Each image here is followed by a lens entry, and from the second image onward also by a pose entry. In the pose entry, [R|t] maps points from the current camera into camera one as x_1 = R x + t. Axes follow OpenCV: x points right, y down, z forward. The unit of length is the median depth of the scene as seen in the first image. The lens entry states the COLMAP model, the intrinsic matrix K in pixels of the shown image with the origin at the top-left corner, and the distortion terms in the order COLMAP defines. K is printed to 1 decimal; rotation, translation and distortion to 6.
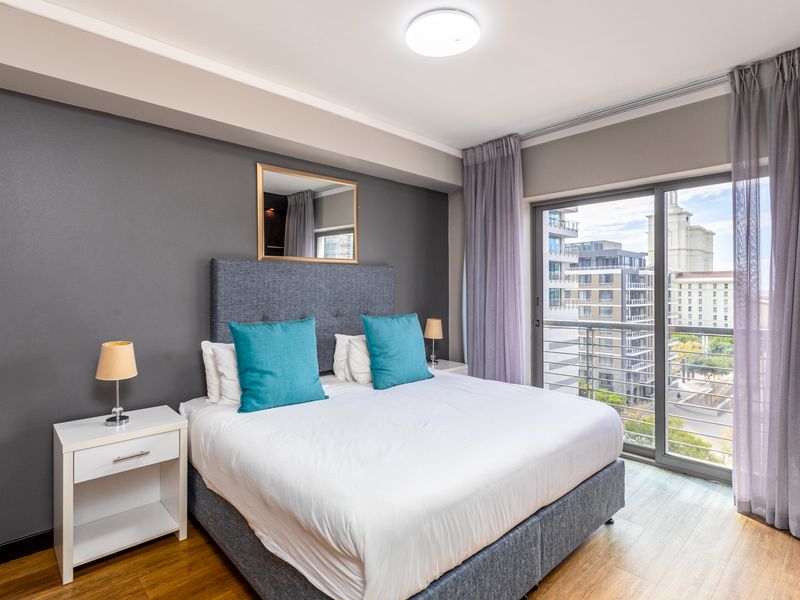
lens RADIAL K [[436.5, 0, 404.2], [0, 436.5, 293.1], [0, 0, 1]] dist [0.006916, 0.000950]
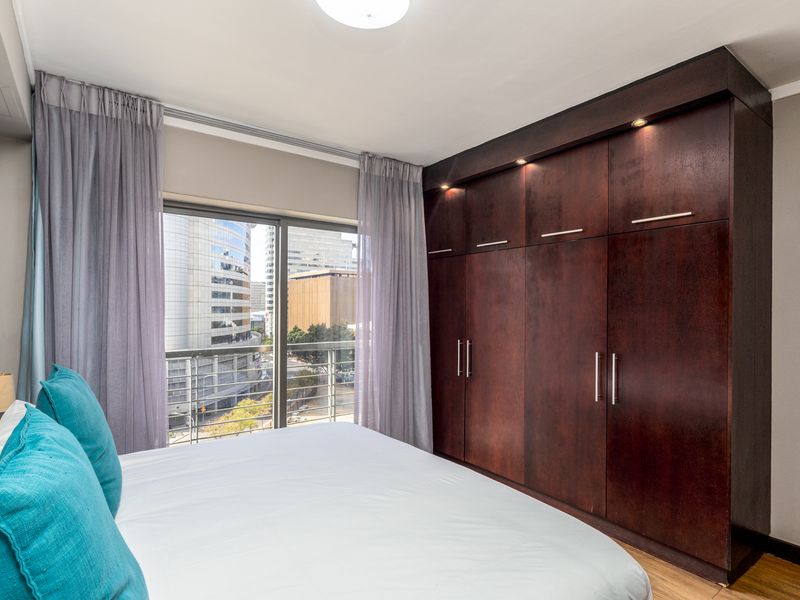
lens RADIAL K [[436.5, 0, 400.0], [0, 436.5, 305.3], [0, 0, 1]] dist [0.006916, 0.000950]
pose [[0.128940, 0.003627, 0.991646, -0.091583], [0.002745, 0.999988, -0.004014, -0.004643], [-0.991649, 0.003240, 0.128929, 0.113044]]
